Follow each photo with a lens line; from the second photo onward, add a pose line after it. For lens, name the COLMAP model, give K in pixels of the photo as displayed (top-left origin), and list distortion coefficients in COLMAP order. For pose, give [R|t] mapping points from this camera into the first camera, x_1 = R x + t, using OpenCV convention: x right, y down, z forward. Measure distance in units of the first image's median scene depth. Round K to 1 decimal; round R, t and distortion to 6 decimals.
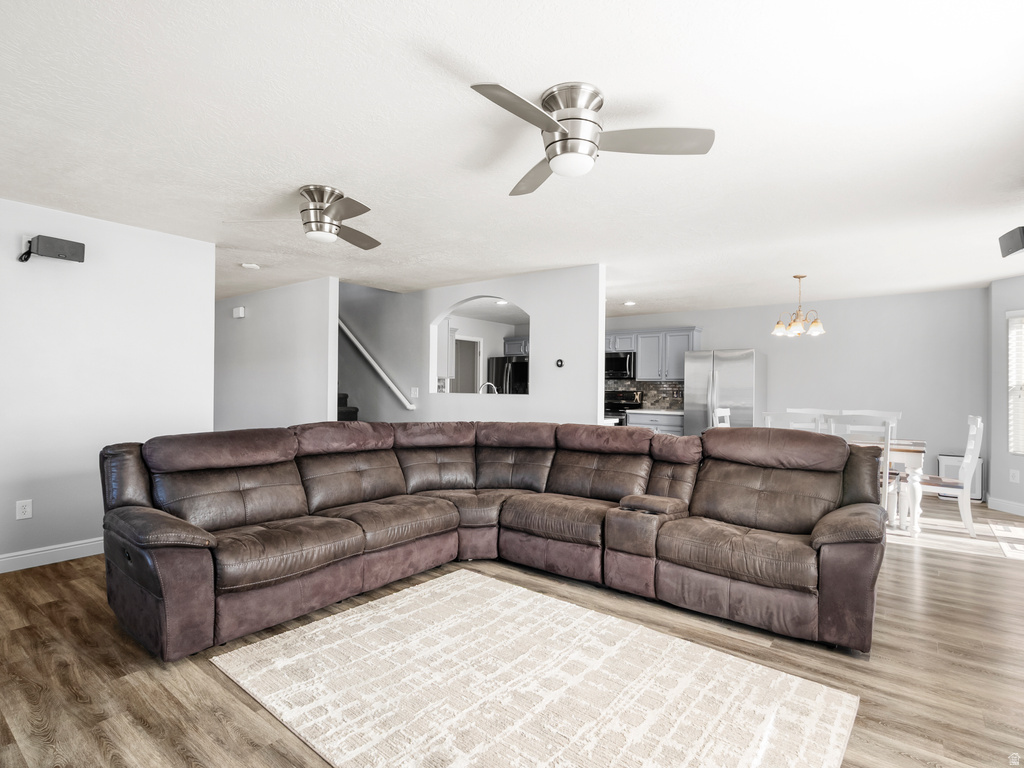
lens RADIAL K [[524.2, 0, 513.4], [0, 524.2, 384.5], [0, 0, 1]] dist [-0.000403, 0.000451]
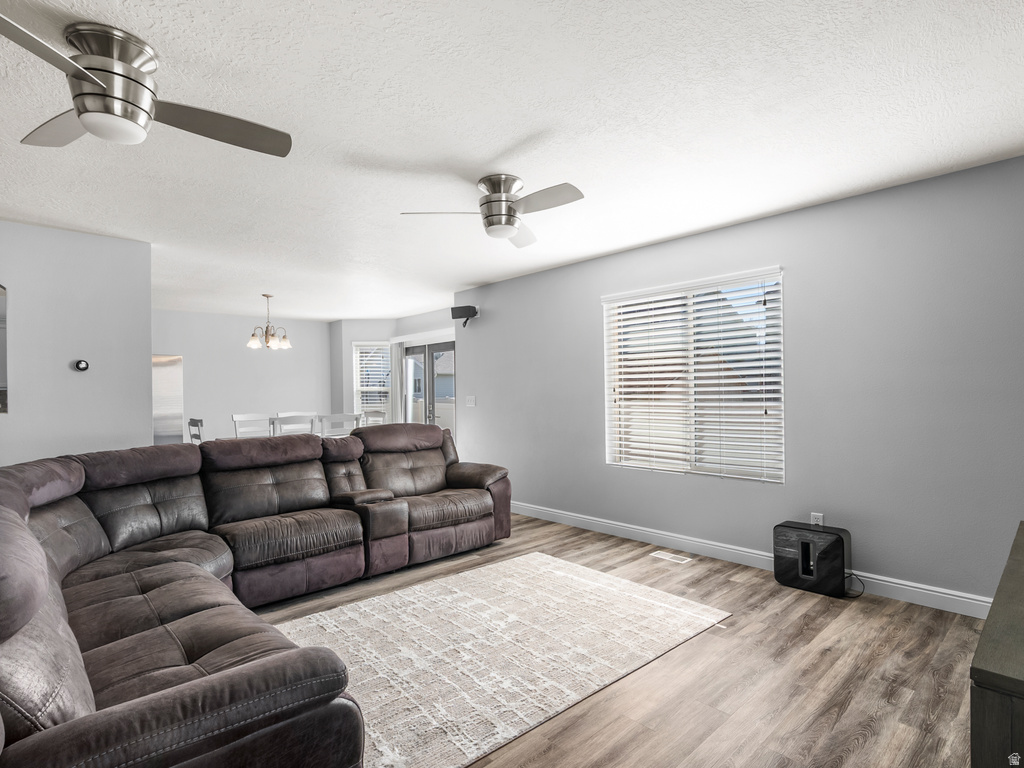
lens RADIAL K [[524.2, 0, 522.3], [0, 524.2, 392.6], [0, 0, 1]] dist [-0.000403, 0.000451]
pose [[0.159973, -0.011049, 0.987060, -0.913878], [0.009938, 0.999905, 0.009582, -0.007534], [-0.987071, 0.008276, 0.160067, 0.538519]]
